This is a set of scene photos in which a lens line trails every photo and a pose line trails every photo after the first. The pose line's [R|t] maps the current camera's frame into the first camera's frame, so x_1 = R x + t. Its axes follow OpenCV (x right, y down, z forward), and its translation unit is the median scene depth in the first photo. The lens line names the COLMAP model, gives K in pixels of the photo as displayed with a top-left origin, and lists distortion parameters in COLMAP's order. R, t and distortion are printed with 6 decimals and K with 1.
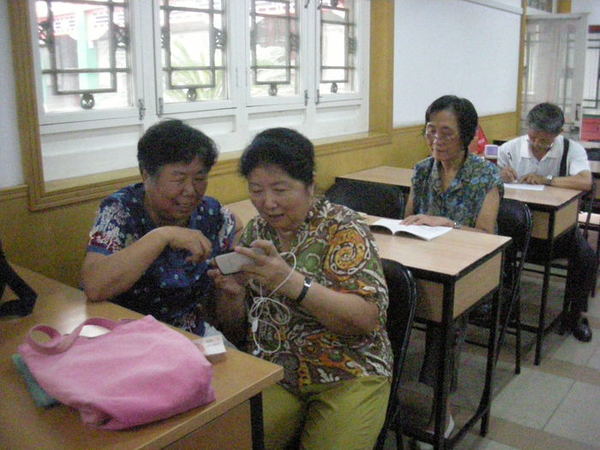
lens RADIAL K [[619.0, 0, 300.0], [0, 619.0, 225.0], [0, 0, 1]] dist [-0.123946, -0.002367]
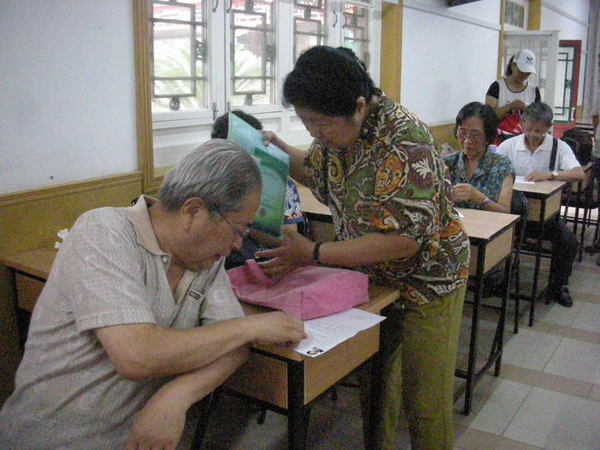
lens RADIAL K [[605.5, 0, 299.7], [0, 605.5, 251.7], [0, 0, 1]] dist [-0.126404, 0.017325]
pose [[0.998317, -0.012043, 0.056736, -0.138240], [0.010250, 0.999442, 0.031784, 0.040962], [-0.057087, -0.031149, 0.997883, -0.157102]]
